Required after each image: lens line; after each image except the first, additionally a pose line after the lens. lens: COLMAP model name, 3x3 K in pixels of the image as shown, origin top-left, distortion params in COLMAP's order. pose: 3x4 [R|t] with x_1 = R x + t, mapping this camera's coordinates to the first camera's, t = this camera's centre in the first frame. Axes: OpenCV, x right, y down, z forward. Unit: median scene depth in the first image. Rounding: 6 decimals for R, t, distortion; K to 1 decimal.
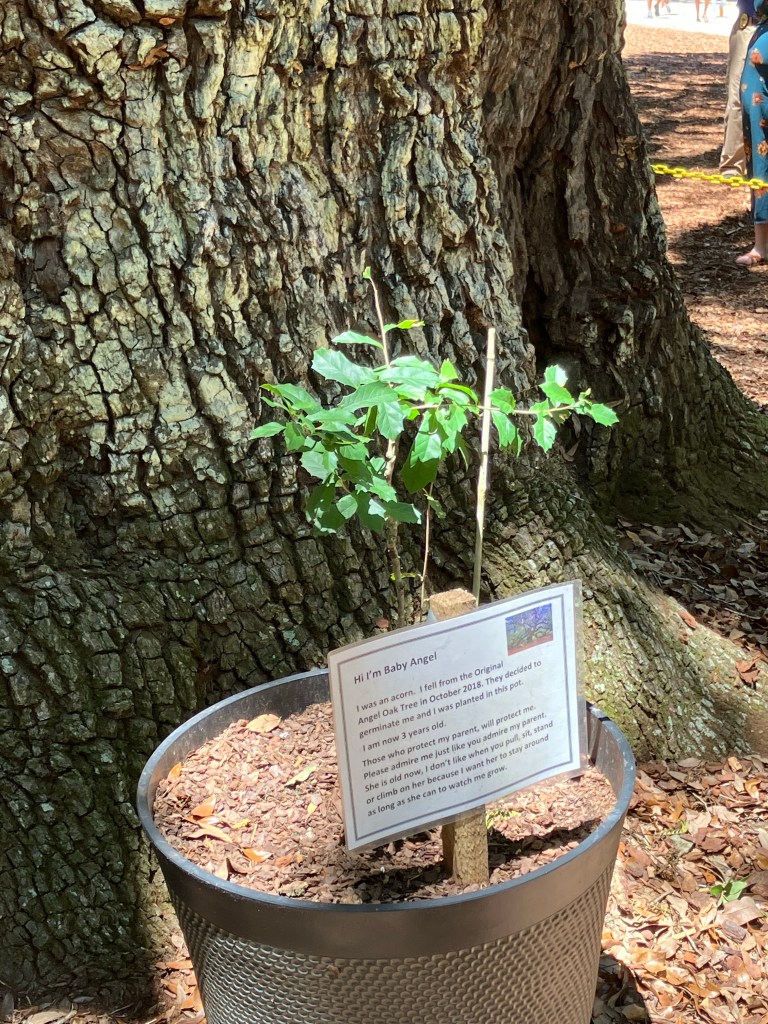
lens RADIAL K [[1752.9, 0, 422.2], [0, 1752.9, 542.2], [0, 0, 1]] dist [0.207574, -0.939021]
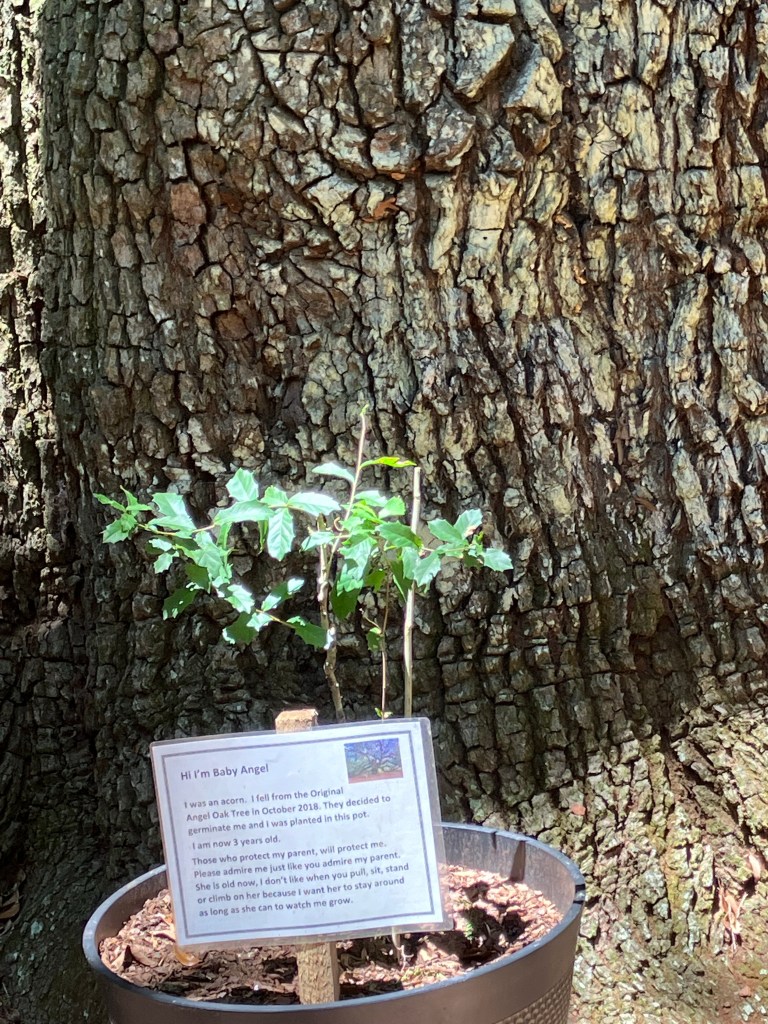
lens RADIAL K [[2285.8, 0, 384.3], [0, 2285.8, 494.2], [0, 0, 1]] dist [0.154063, 0.123761]
pose [[0.841400, 0.076291, -0.535001, 0.544482], [-0.153934, 0.982808, -0.101945, 0.023447], [0.518025, 0.168131, 0.838678, -0.085704]]
